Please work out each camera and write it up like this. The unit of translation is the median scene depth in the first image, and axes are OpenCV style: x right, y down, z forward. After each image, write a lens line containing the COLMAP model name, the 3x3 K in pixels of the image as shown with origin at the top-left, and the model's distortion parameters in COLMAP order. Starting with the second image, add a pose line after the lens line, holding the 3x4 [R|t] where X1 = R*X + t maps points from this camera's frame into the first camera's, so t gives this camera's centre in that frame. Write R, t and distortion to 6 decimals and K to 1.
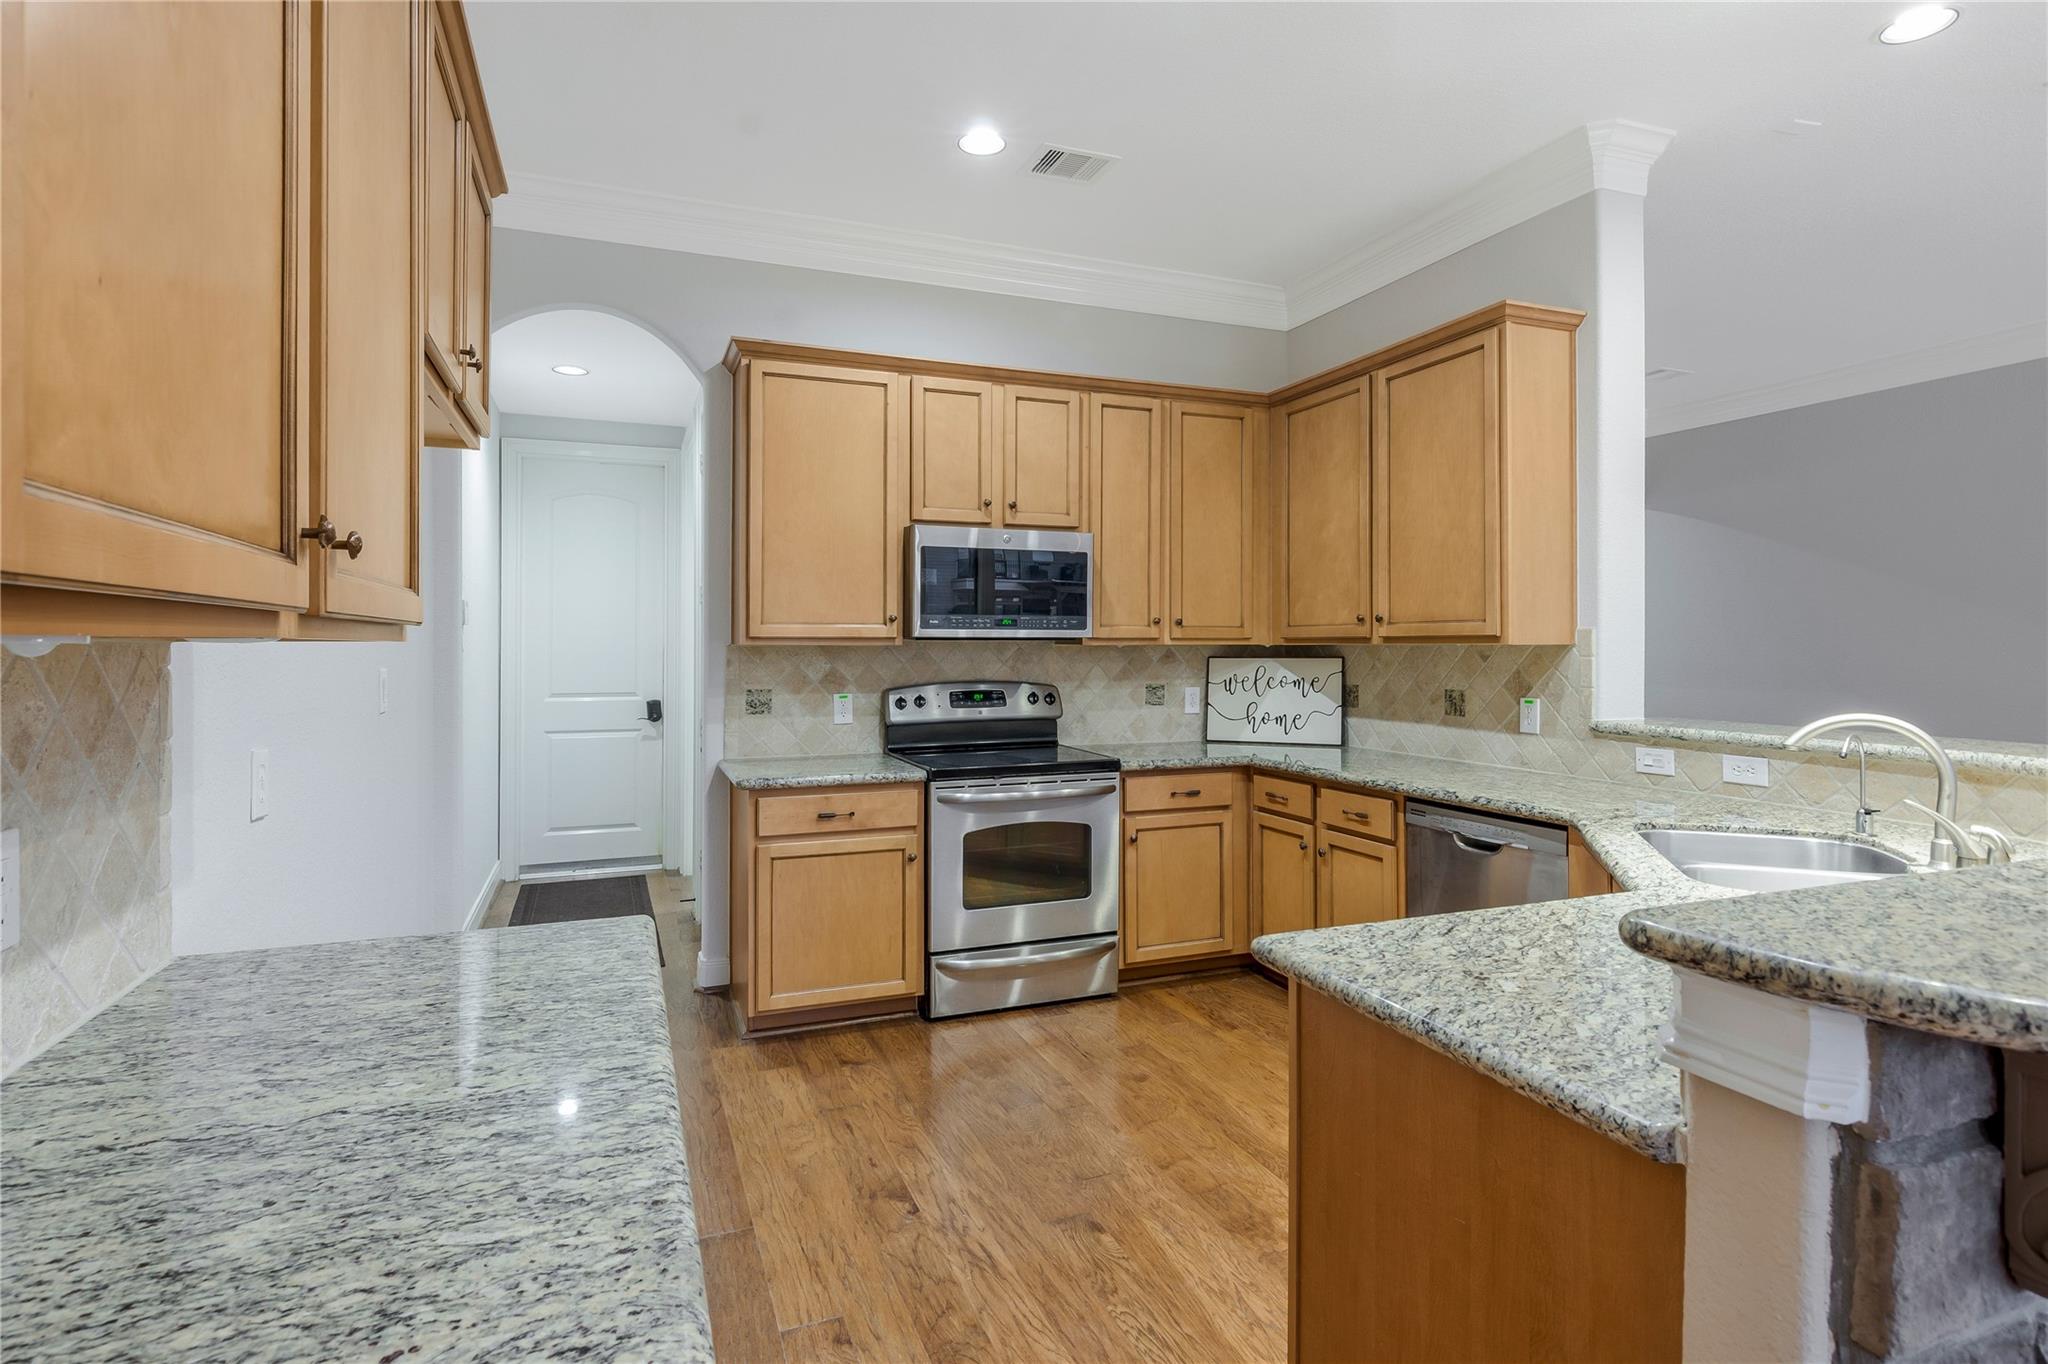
lens RADIAL K [[1031.2, 0, 1027.4], [0, 1031.2, 641.0], [0, 0, 1]] dist [-0.002955, 0.000273]
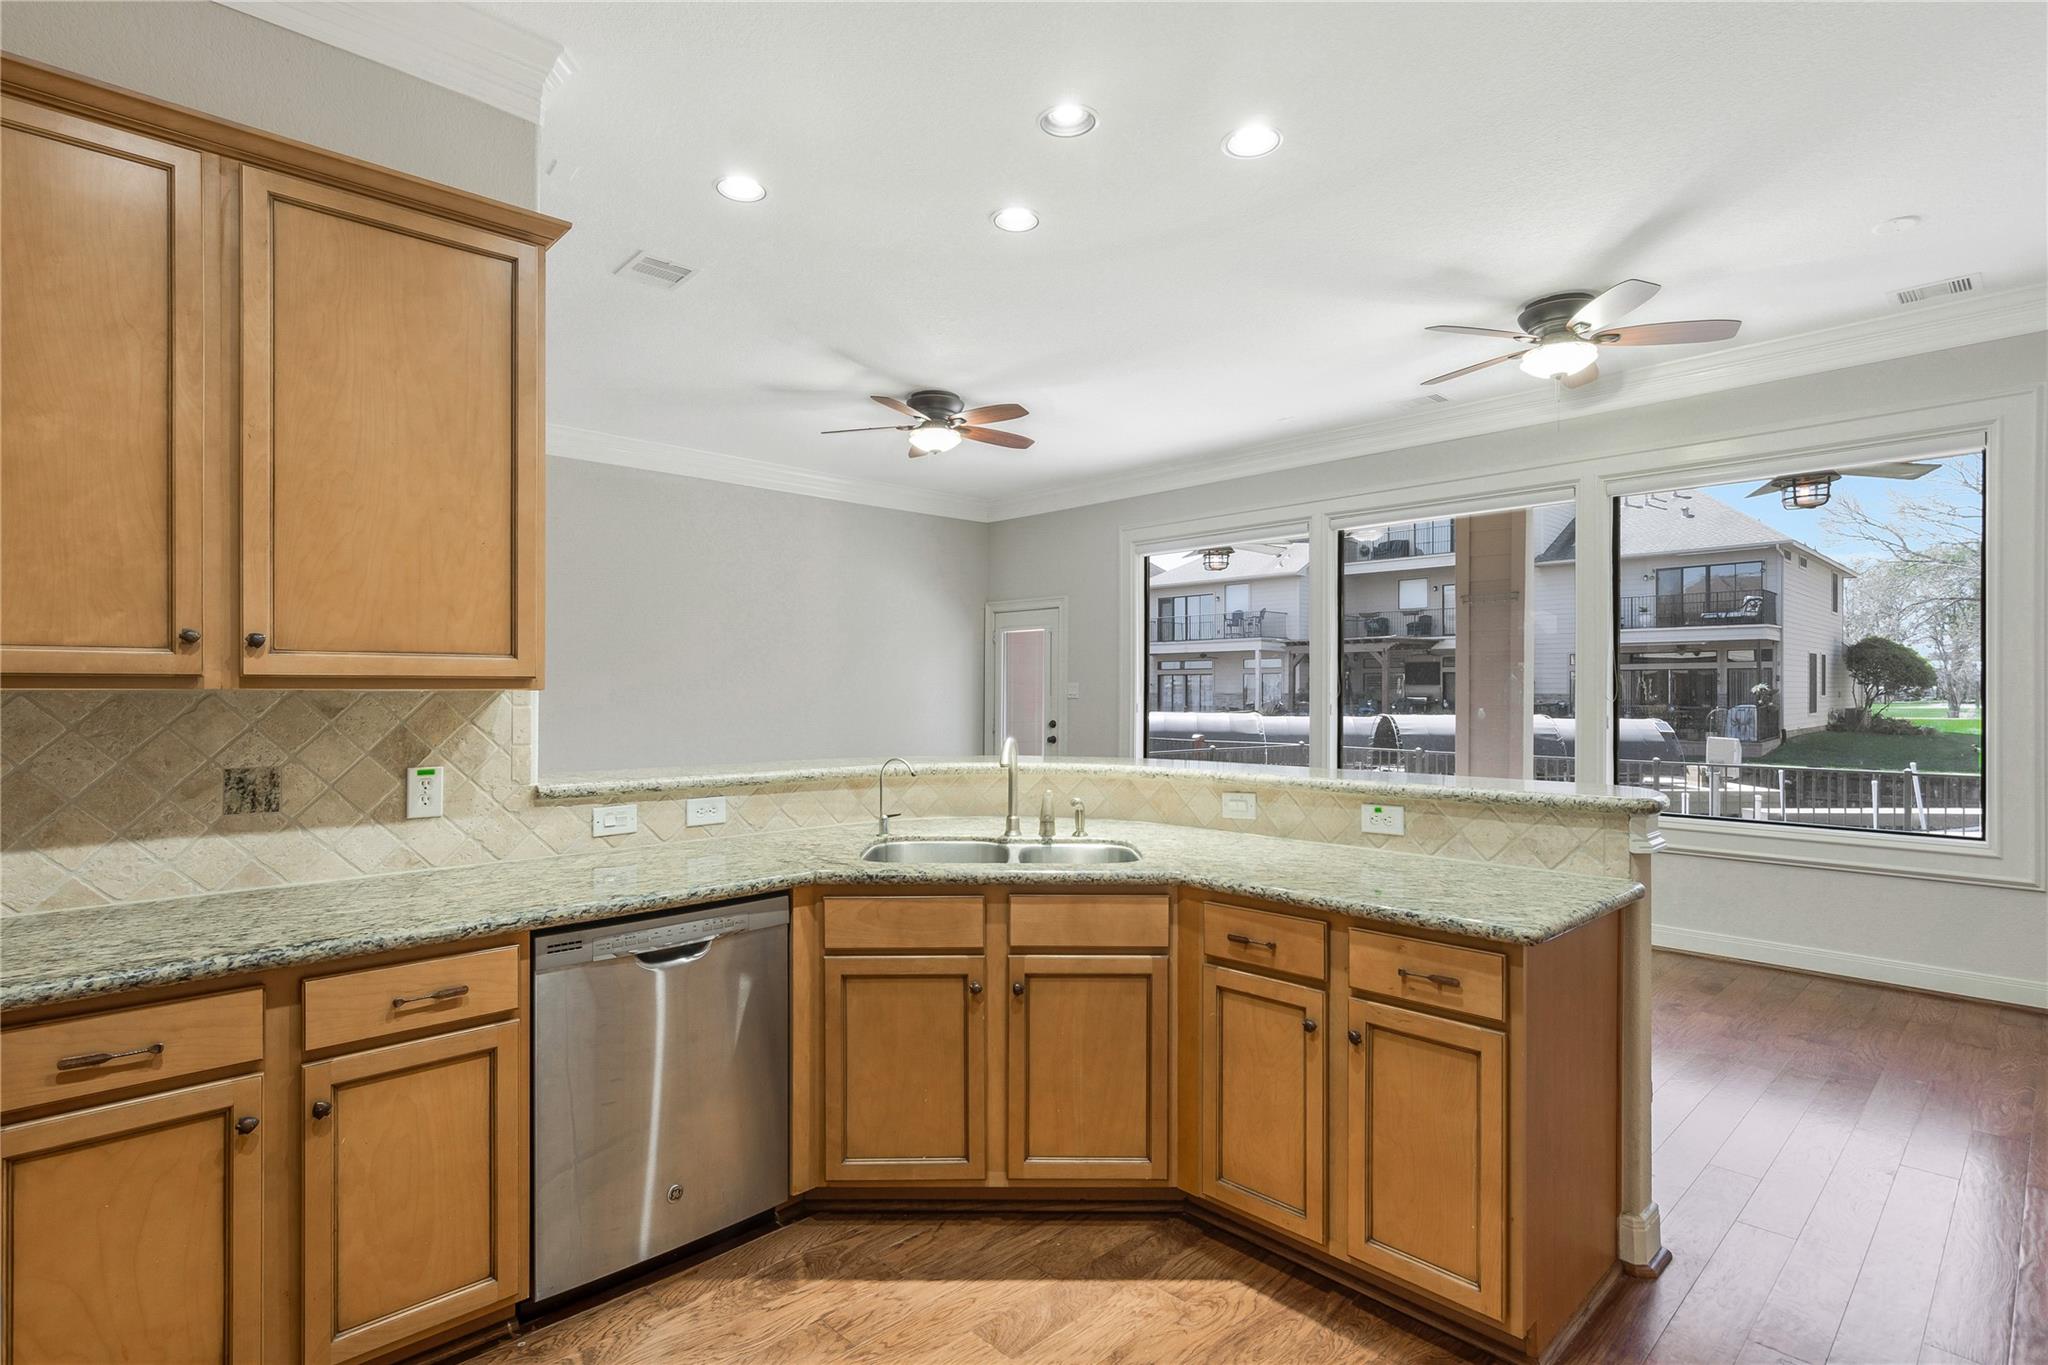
lens RADIAL K [[1000.1, 0, 984.8], [0, 1000.1, 693.9], [0, 0, 1]] dist [-0.000731, 0.001759]
pose [[-0.350028, -0.004206, 0.936730, -0.252067], [-0.002457, 0.999991, 0.003571, 0.002293], [-0.936736, -0.001052, -0.350035, 0.795145]]
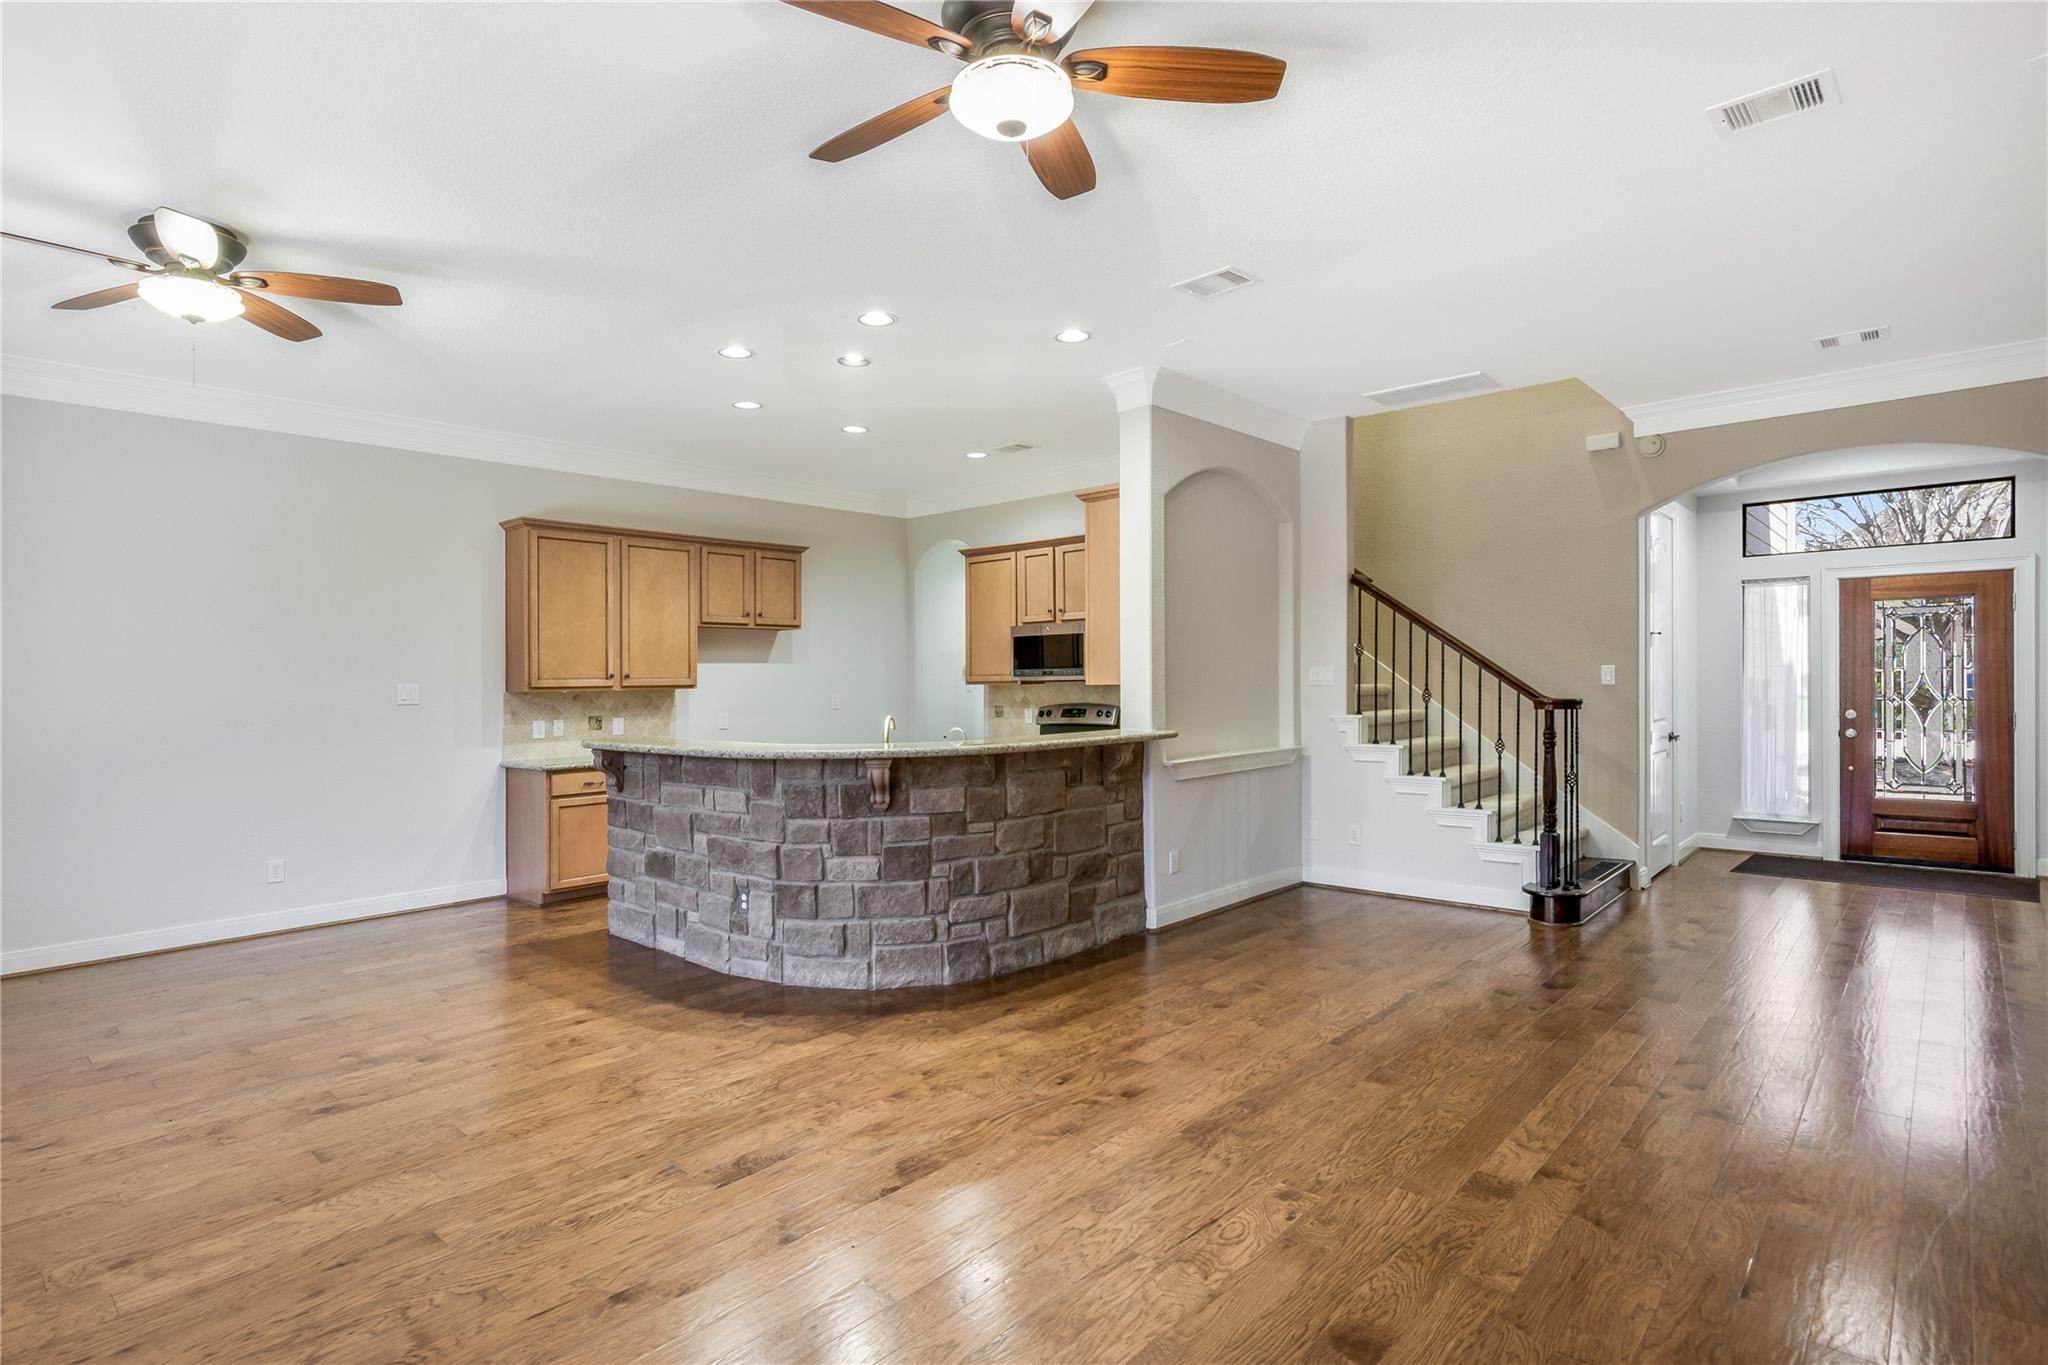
lens RADIAL K [[1041.3, 0, 1005.5], [0, 1041.3, 676.5], [0, 0, 1]] dist [-0.009862, 0.001119]
pose [[0.435674, -0.010782, -0.900040, 1.699098], [0.017446, 0.999842, -0.003533, -0.005330], [0.899936, -0.014163, 0.435793, 0.077649]]
